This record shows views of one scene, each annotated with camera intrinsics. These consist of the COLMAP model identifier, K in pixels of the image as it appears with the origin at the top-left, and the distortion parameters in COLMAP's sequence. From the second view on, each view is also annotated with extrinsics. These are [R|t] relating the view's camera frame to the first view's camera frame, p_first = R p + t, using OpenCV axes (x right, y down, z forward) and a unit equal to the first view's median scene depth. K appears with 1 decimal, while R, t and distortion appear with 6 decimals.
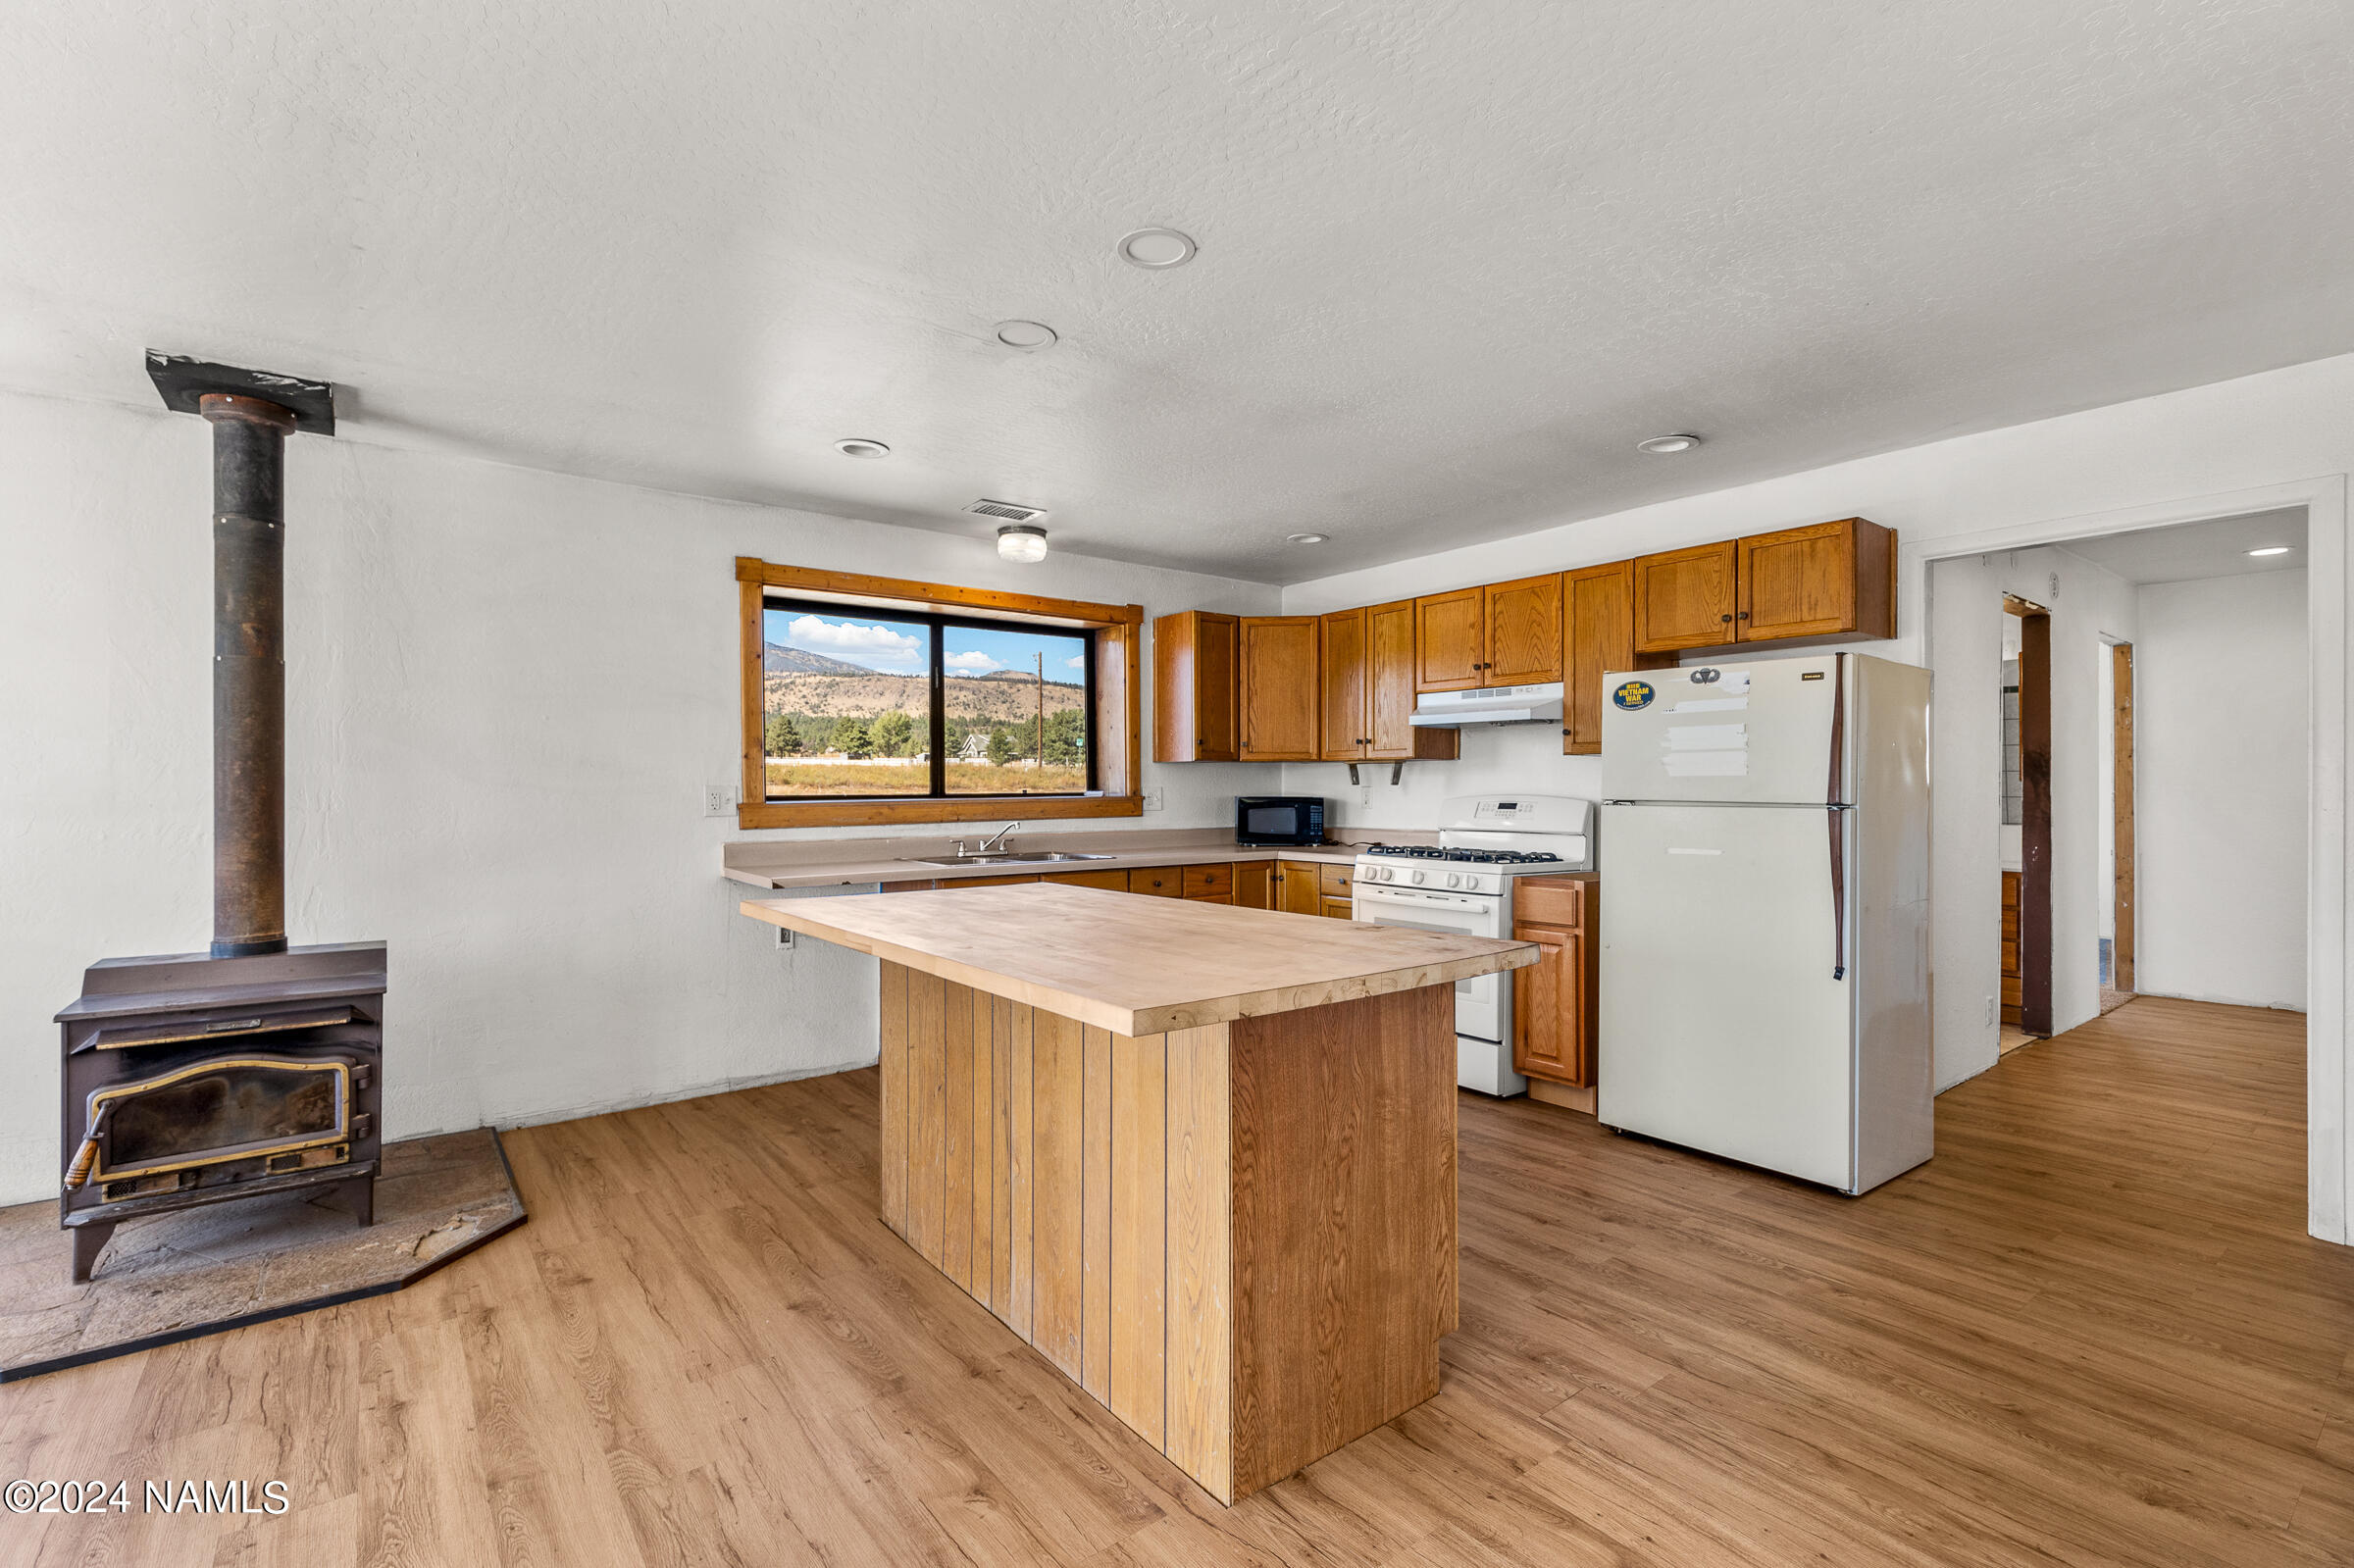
lens RADIAL K [[1048.6, 0, 1164.8], [0, 1048.6, 787.9], [0, 0, 1]] dist [-0.003274, 0.002276]
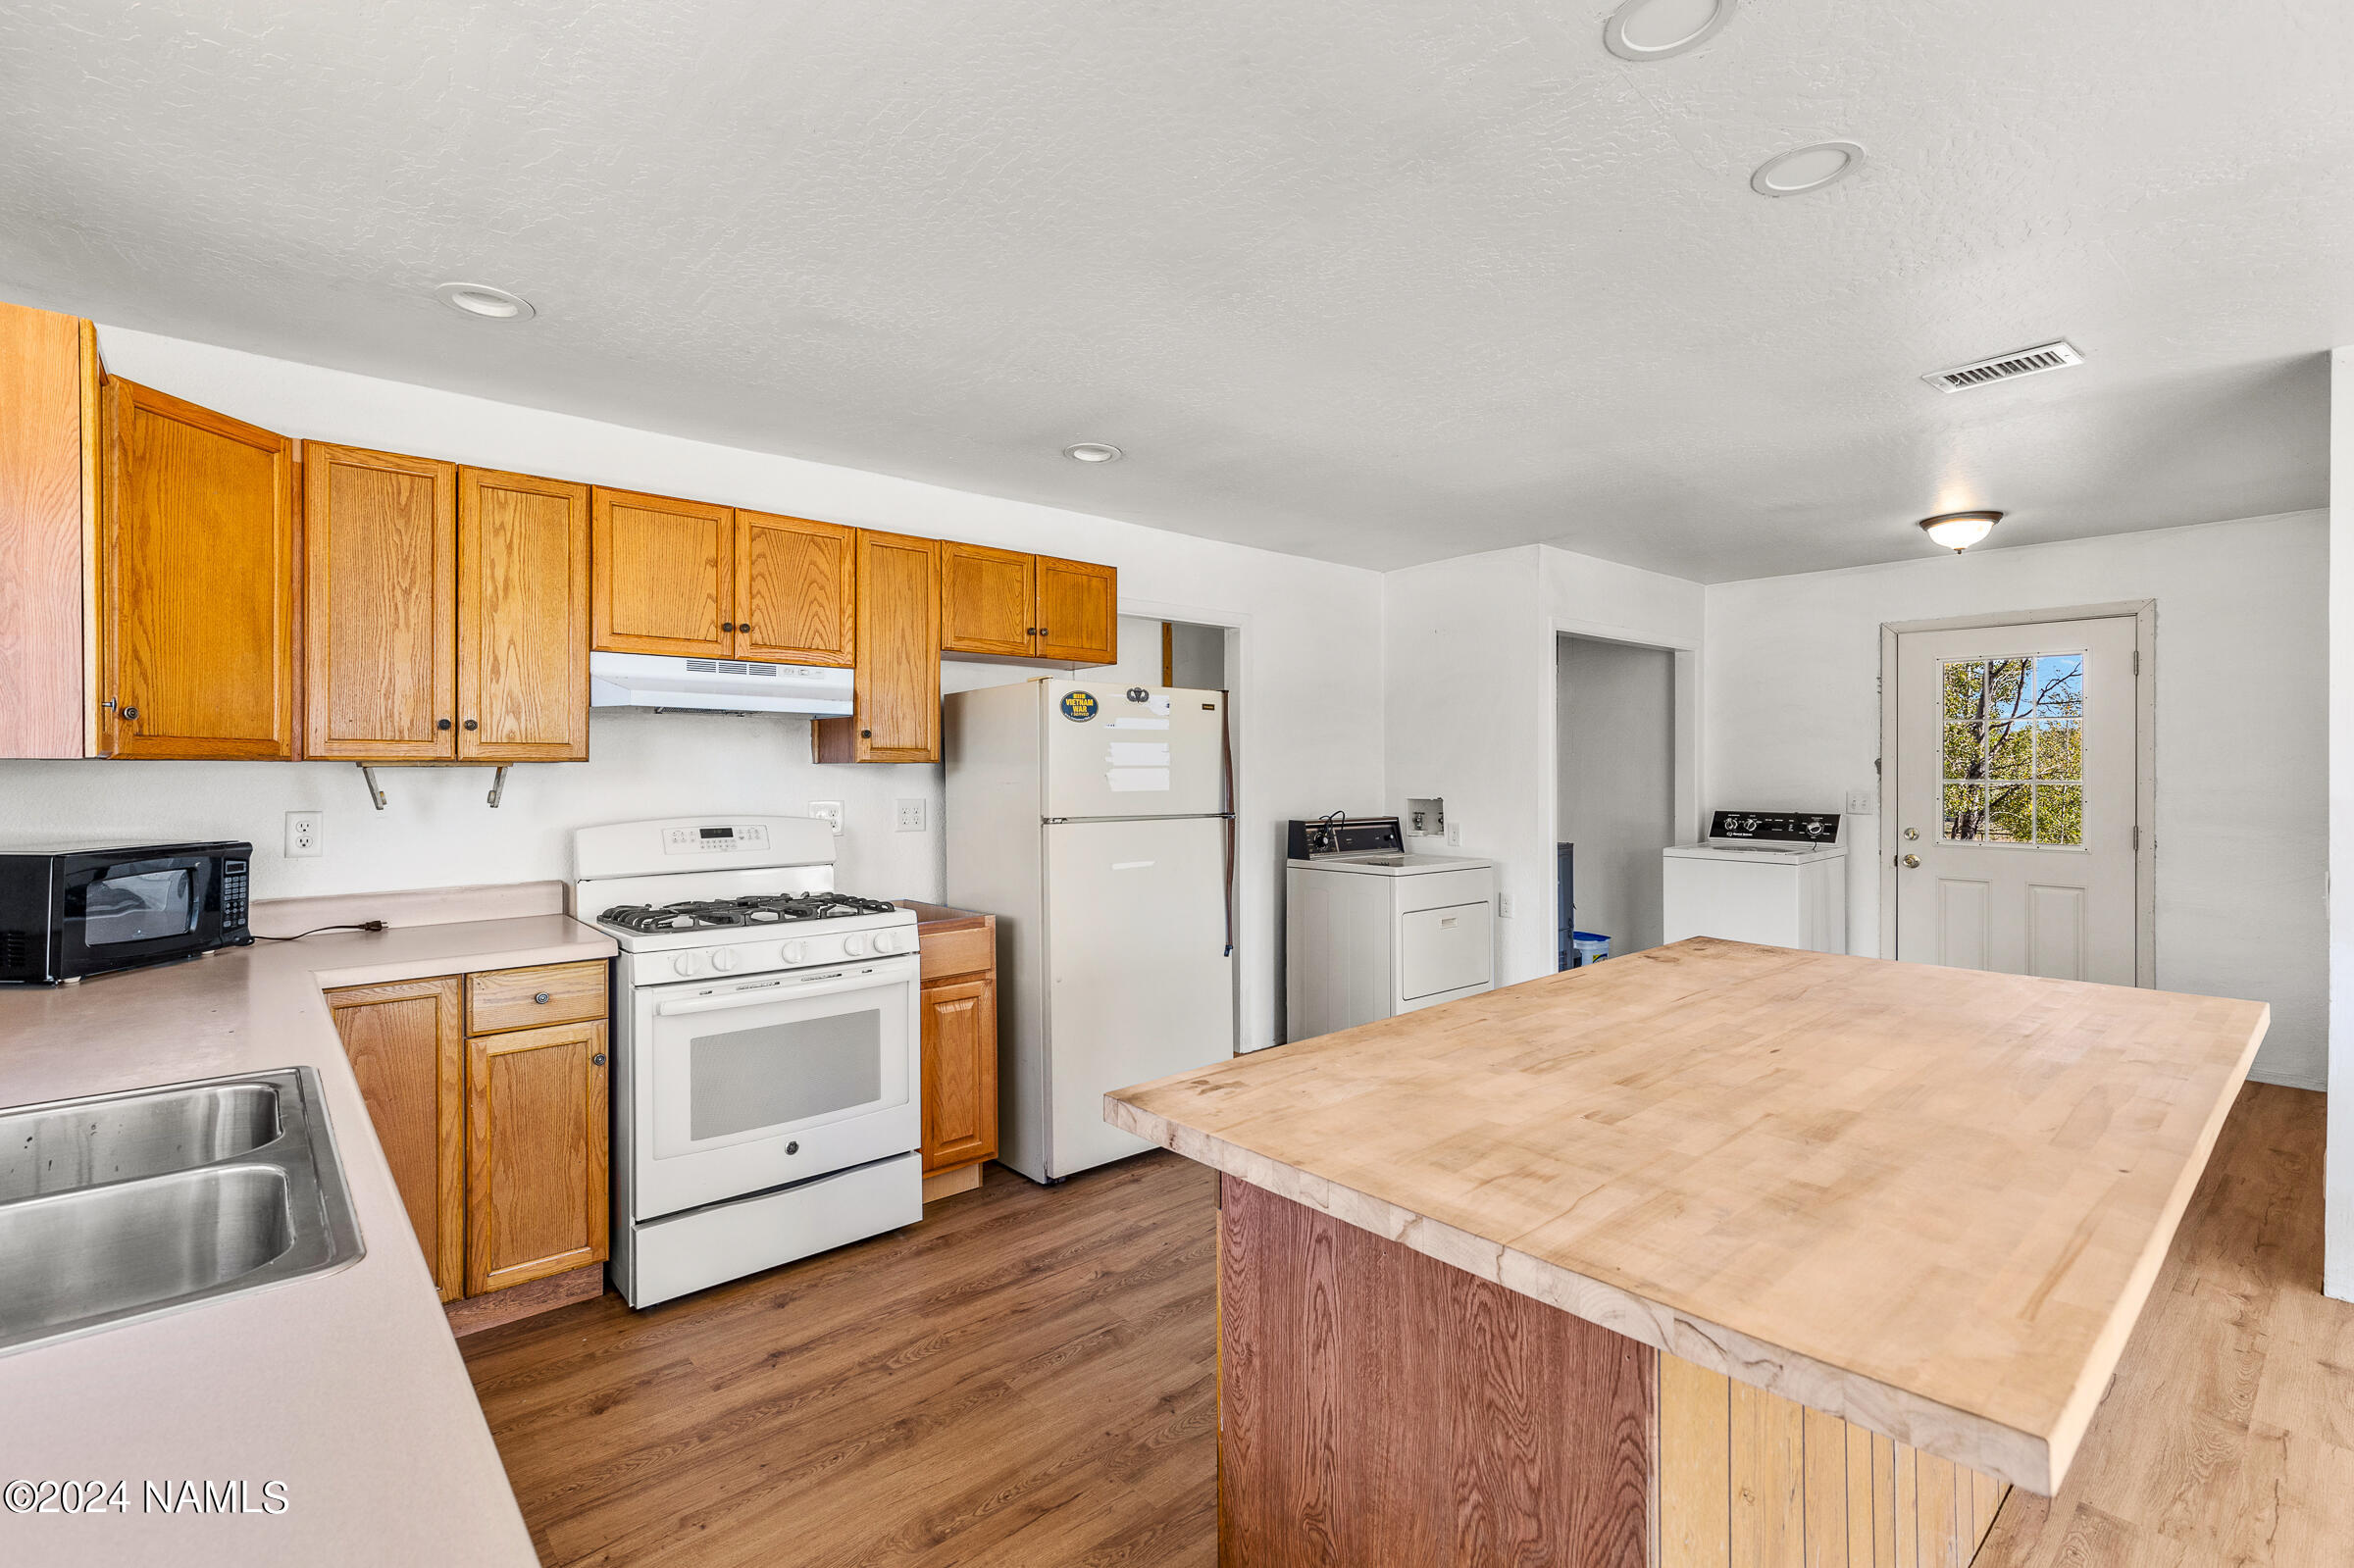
lens RADIAL K [[1048.6, 0, 1168.8], [0, 1048.6, 770.4], [0, 0, 1]] dist [-0.003274, 0.002276]
pose [[-0.065781, -0.000479, 0.997834, -0.476269], [0.002705, 0.999996, 0.000658, -0.029619], [-0.997830, 0.002743, -0.065779, 0.942935]]
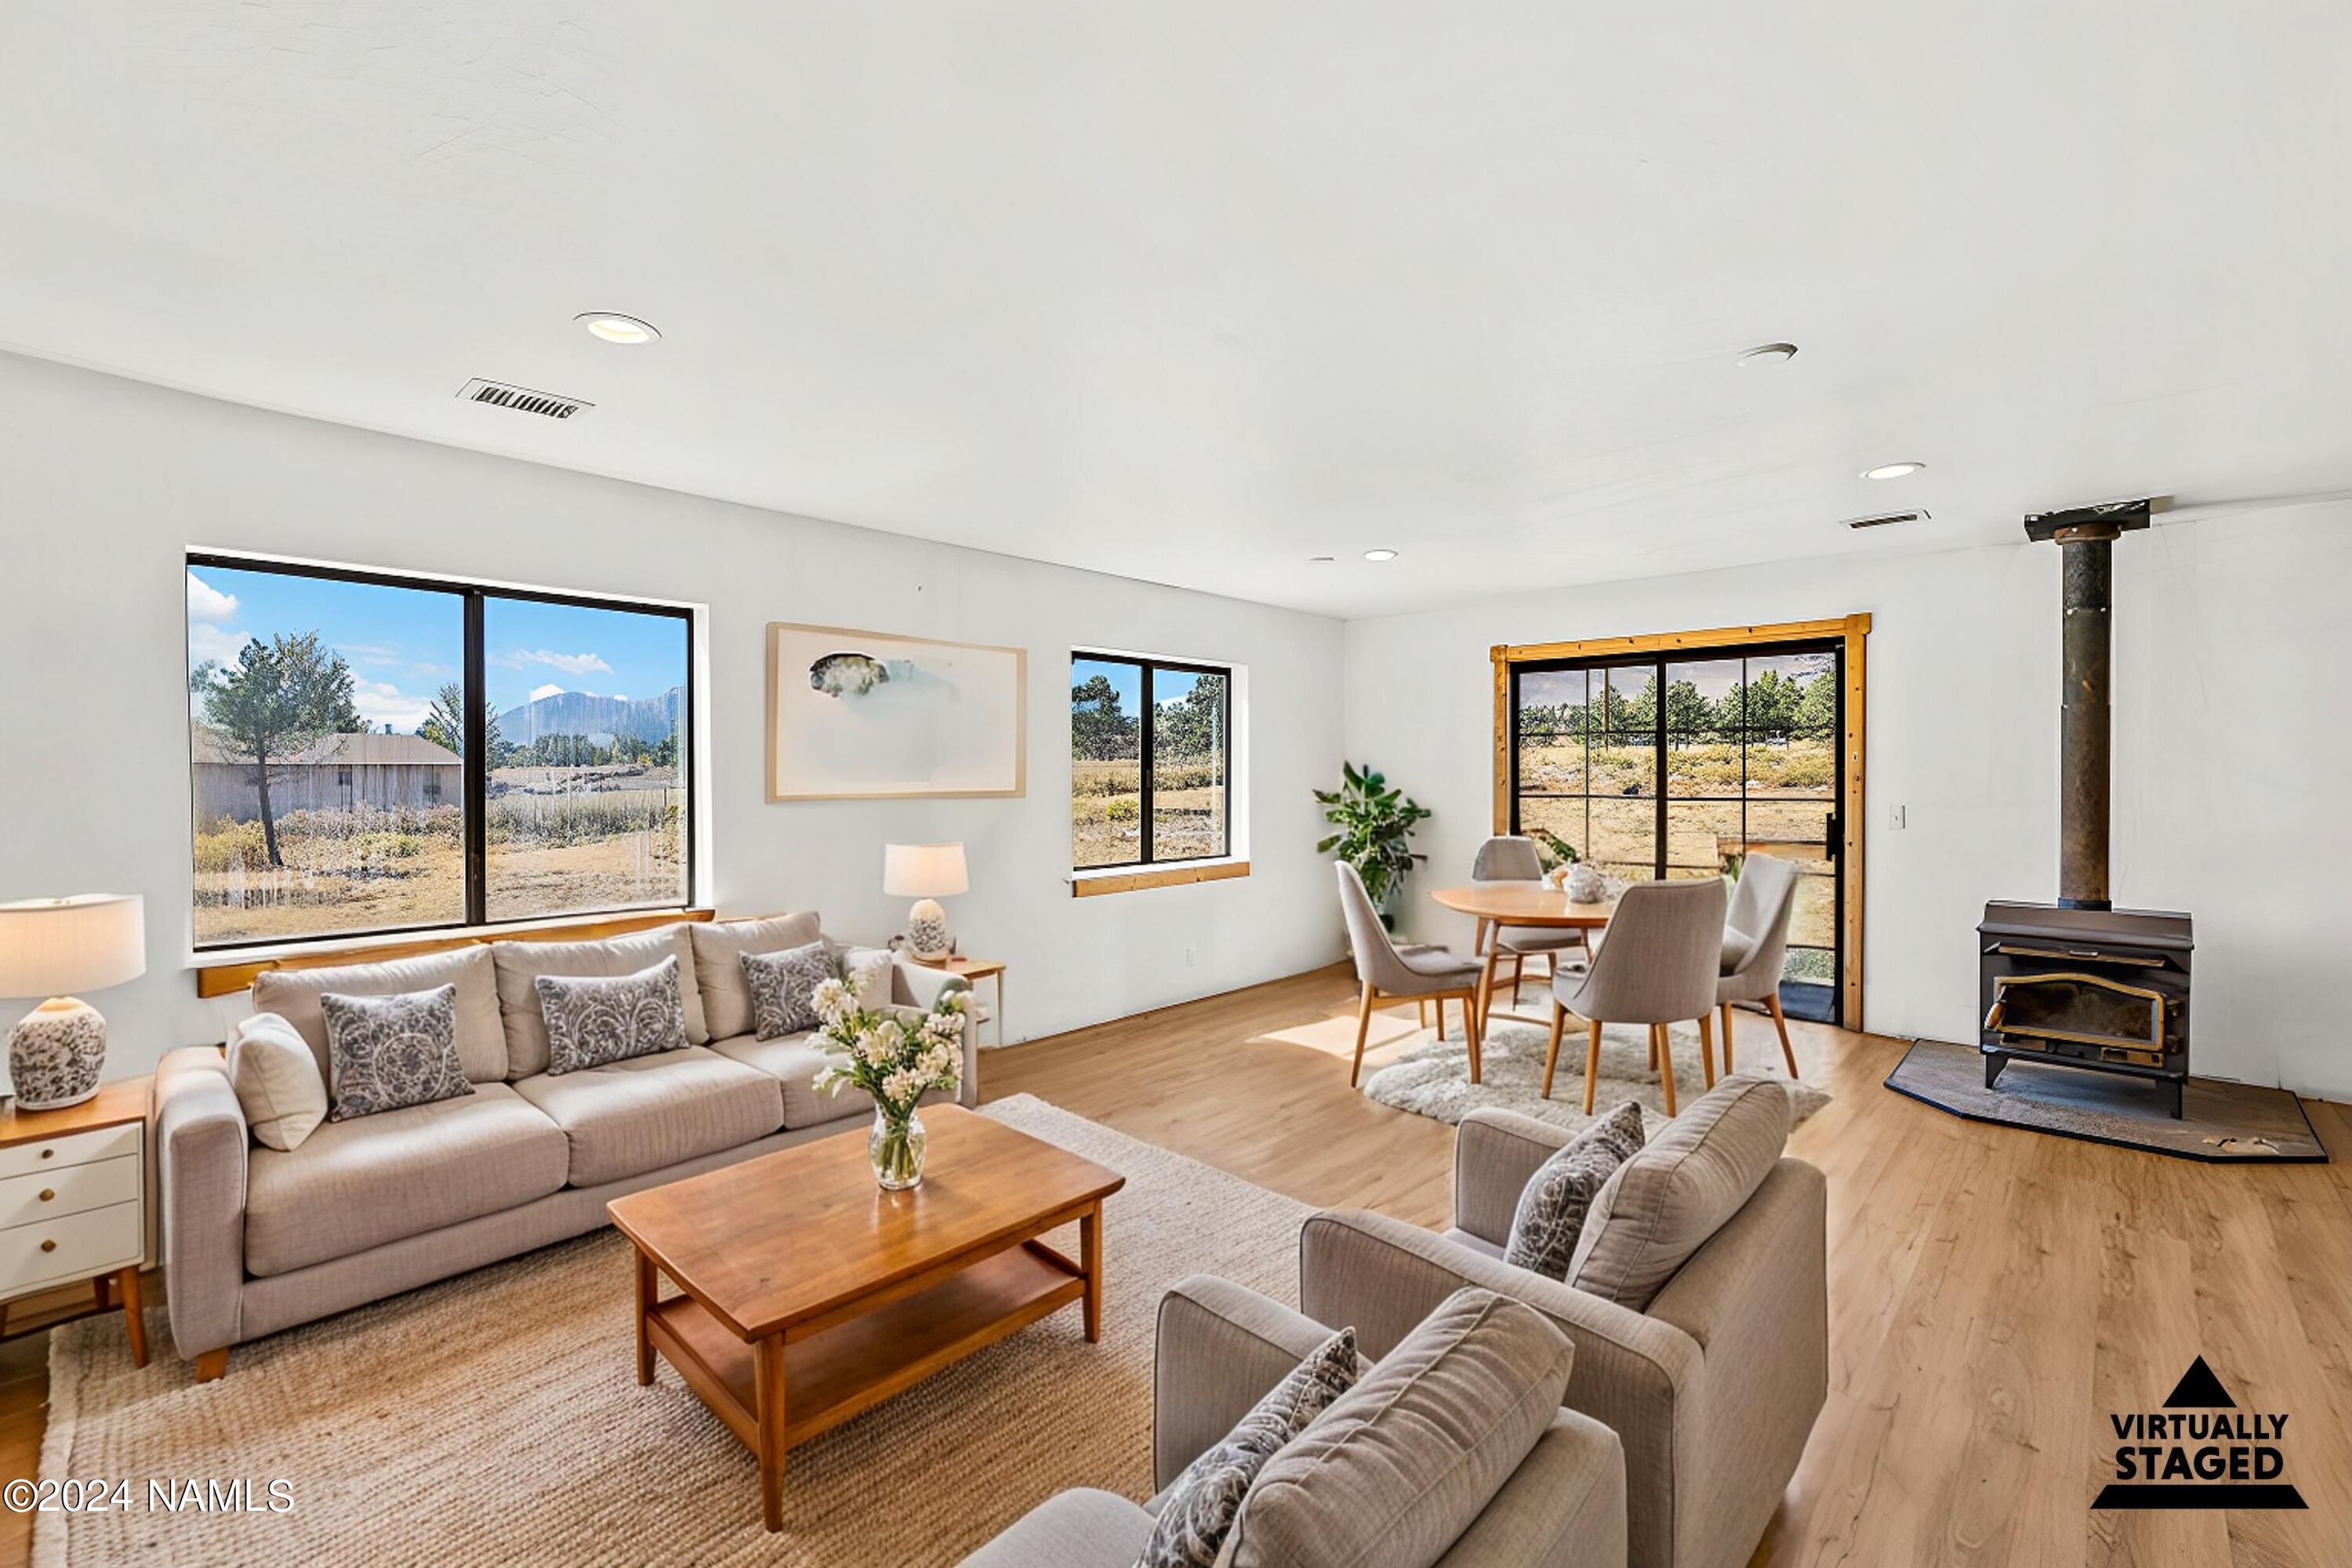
lens RADIAL K [[1047.8, 0, 1170.5], [0, 1047.8, 781.8], [0, 0, 1]] dist [-0.003274, 0.002276]
pose [[0.179635, 0.008370, -0.983698, 0.256464], [0.001420, 0.999961, 0.008767, -0.024727], [0.983732, -0.002971, 0.179616, -0.402312]]
